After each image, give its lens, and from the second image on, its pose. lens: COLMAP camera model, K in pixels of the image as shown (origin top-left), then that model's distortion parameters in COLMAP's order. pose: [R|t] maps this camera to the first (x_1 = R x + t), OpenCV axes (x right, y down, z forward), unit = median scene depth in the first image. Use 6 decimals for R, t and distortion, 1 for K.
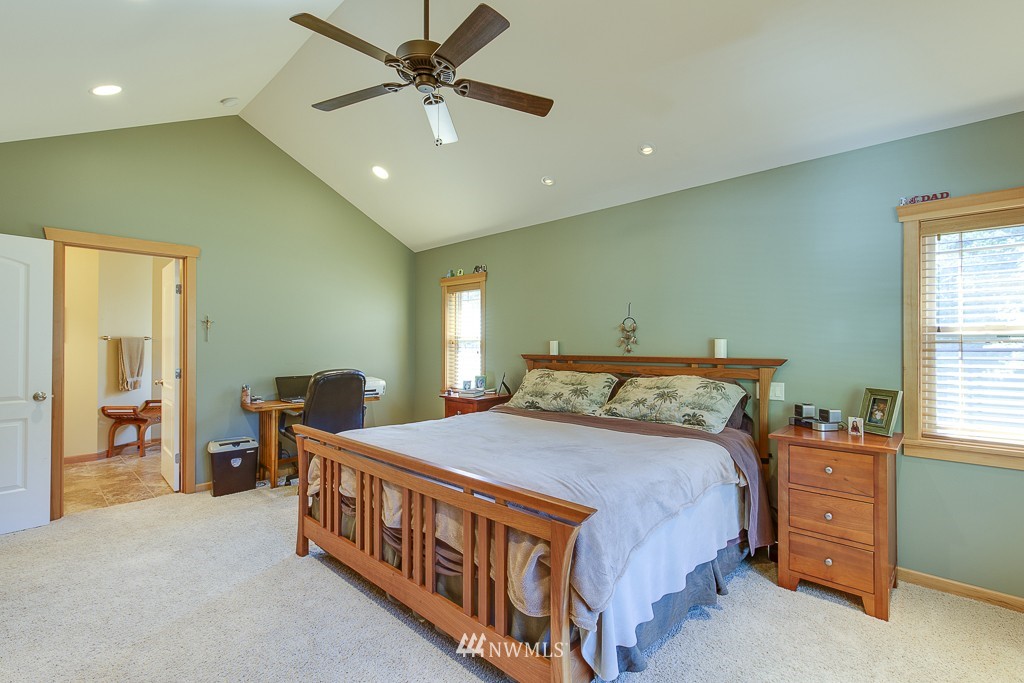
lens RADIAL K [[471.6, 0, 507.6], [0, 471.6, 342.7], [0, 0, 1]] dist [0.000906, -0.000480]
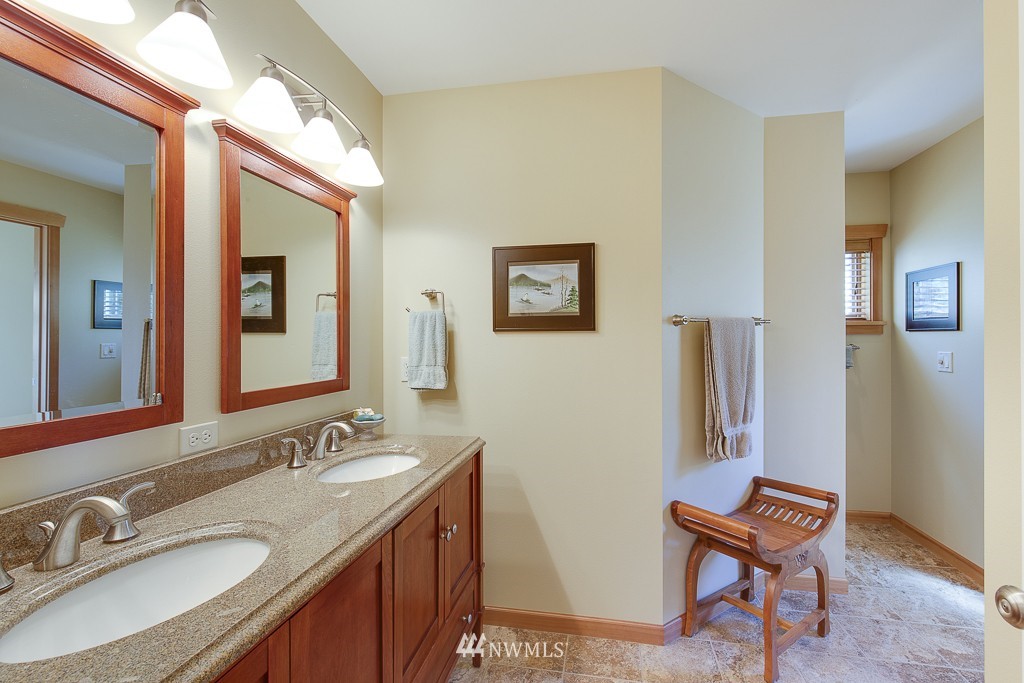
lens RADIAL K [[471.6, 0, 510.7], [0, 471.6, 334.2], [0, 0, 1]] dist [0.000906, -0.000480]
pose [[0.555472, -0.000892, -0.831535, -0.591756], [0.006543, 0.999973, 0.003298, -0.001138], [0.831510, -0.007273, 0.555463, 0.655697]]
